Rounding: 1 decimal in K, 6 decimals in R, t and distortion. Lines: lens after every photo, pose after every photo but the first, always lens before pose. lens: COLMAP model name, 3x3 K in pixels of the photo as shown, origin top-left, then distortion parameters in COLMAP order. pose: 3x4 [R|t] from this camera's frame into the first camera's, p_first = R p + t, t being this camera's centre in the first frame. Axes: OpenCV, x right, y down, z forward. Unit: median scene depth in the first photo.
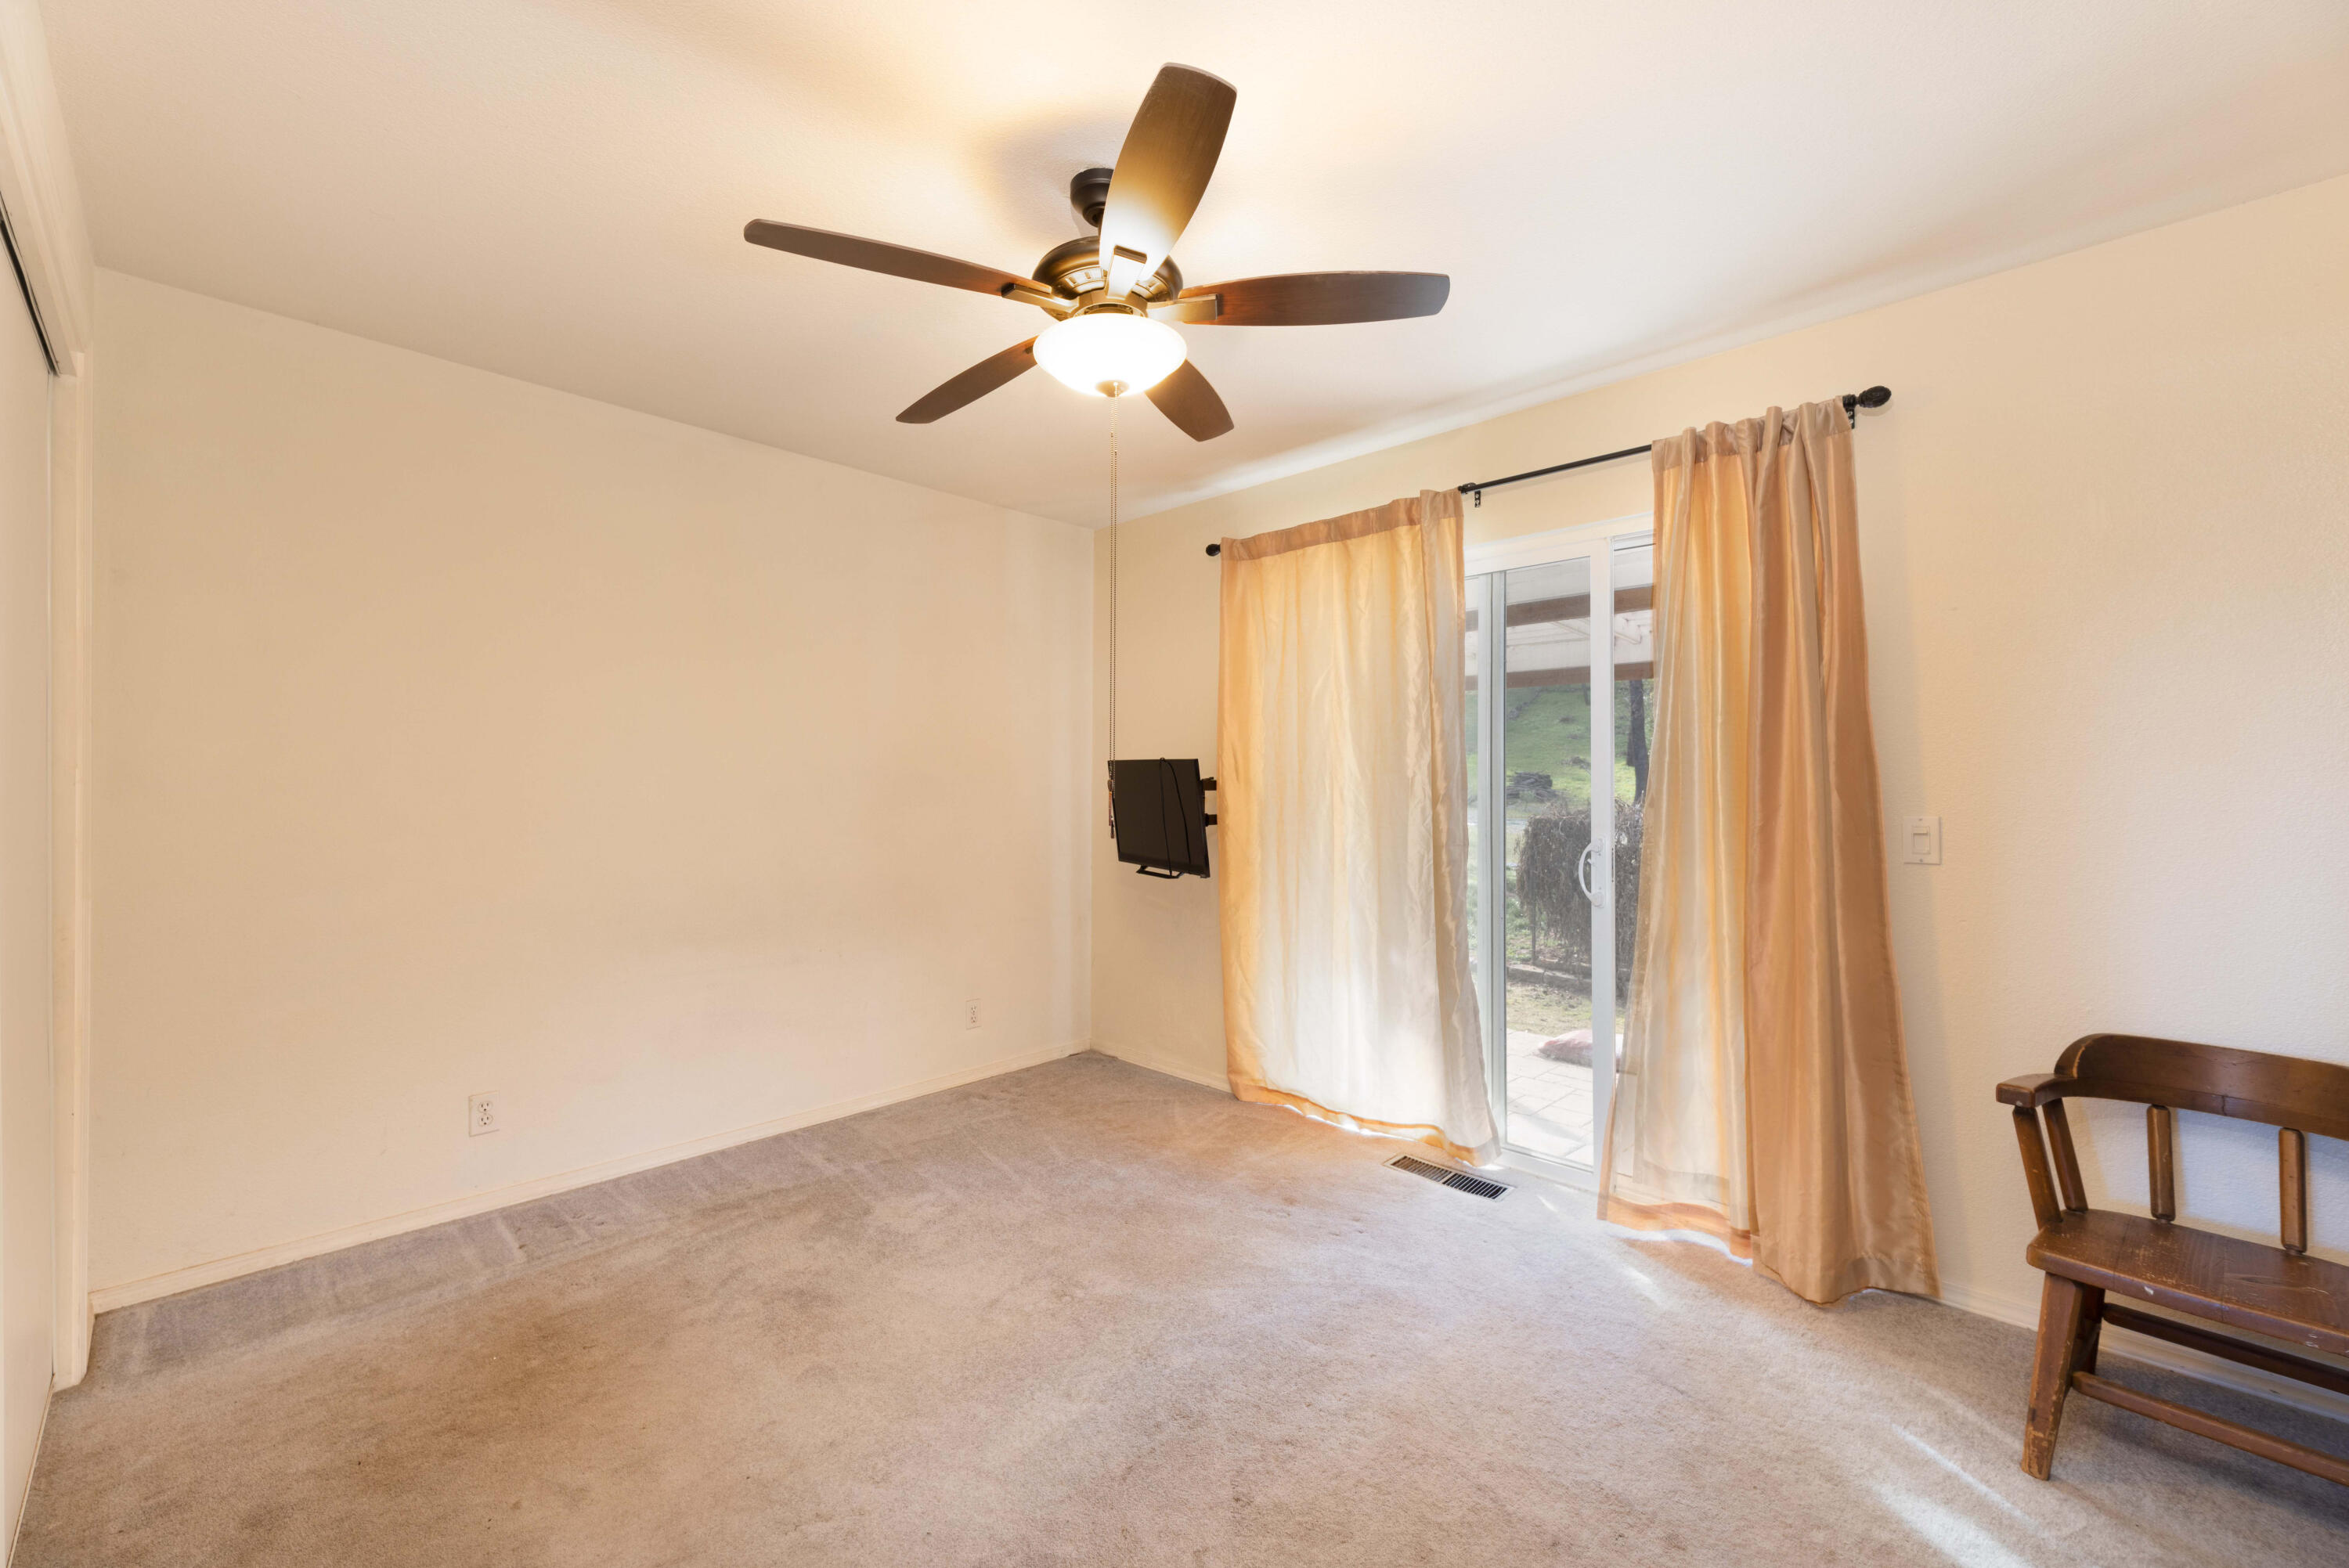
lens RADIAL K [[934.8, 0, 1174.5], [0, 934.8, 784.0], [0, 0, 1]] dist [-0.001922, -0.000129]
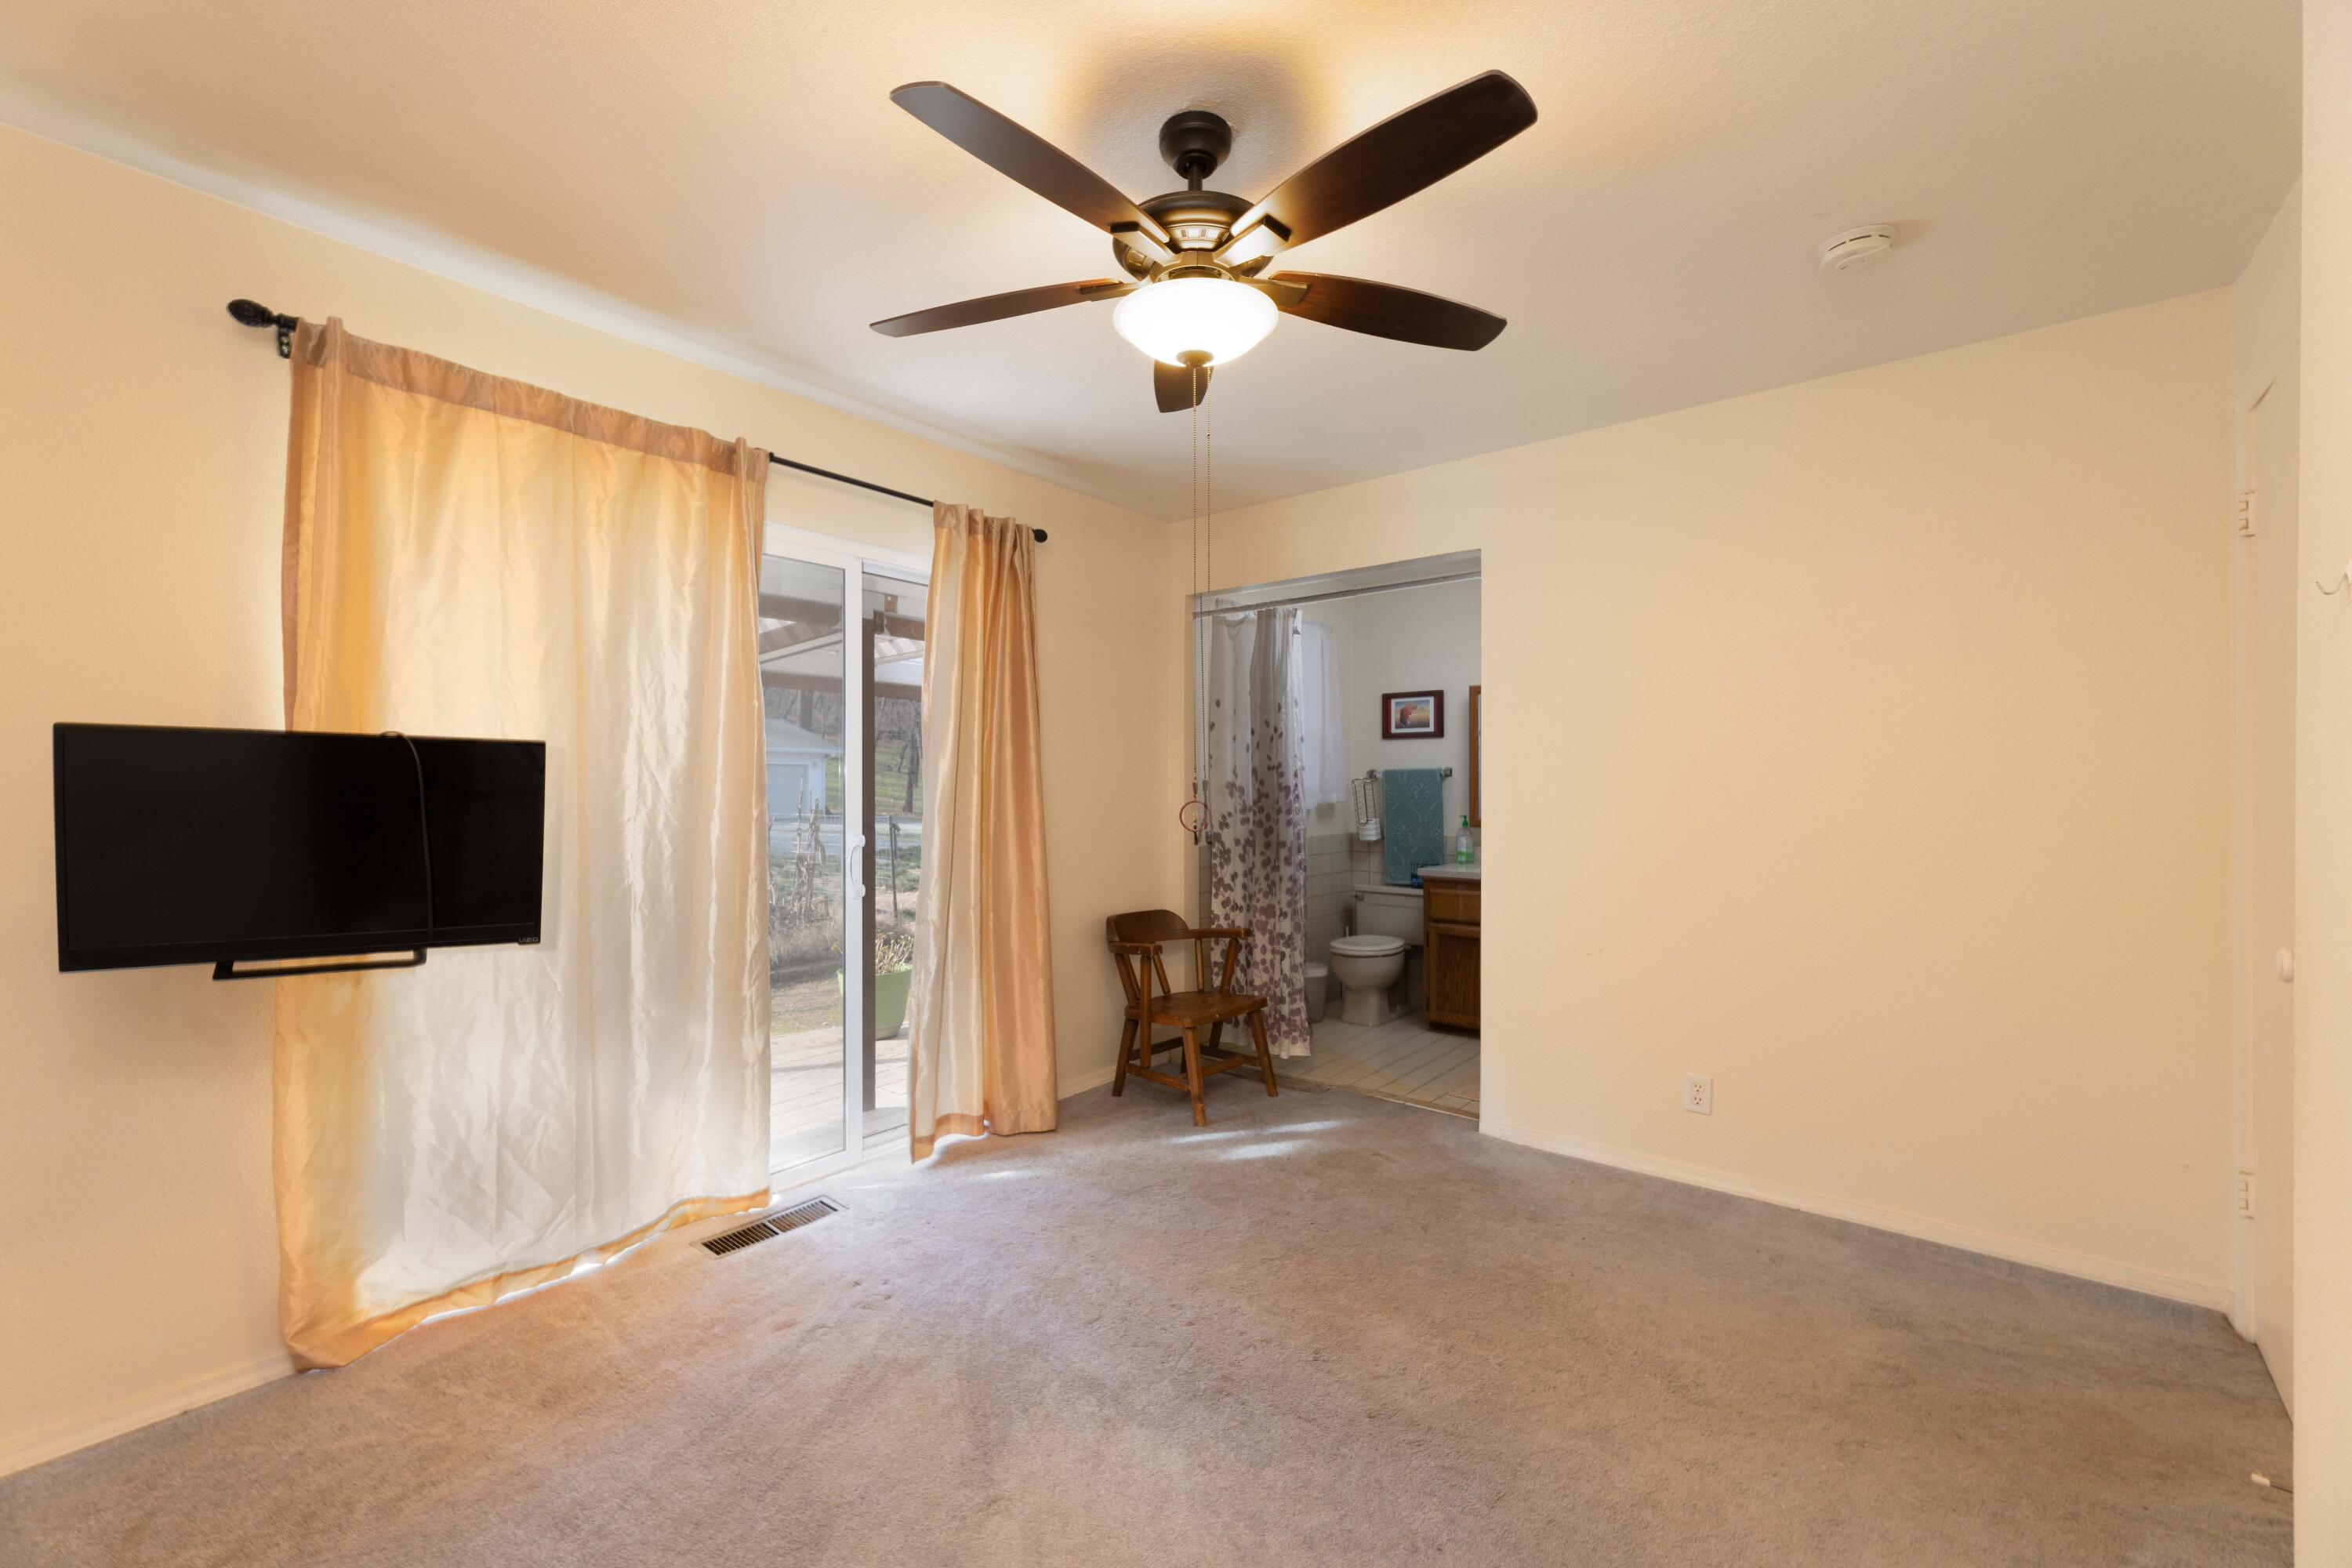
lens RADIAL K [[936.1, 0, 1176.0], [0, 936.1, 784.0], [0, 0, 1]] dist [-0.001922, -0.000129]
pose [[-0.075192, 0.001073, 0.997169, -0.561469], [-0.004842, 0.999987, -0.001441, -0.001214], [-0.997157, -0.004937, -0.075186, 0.616416]]
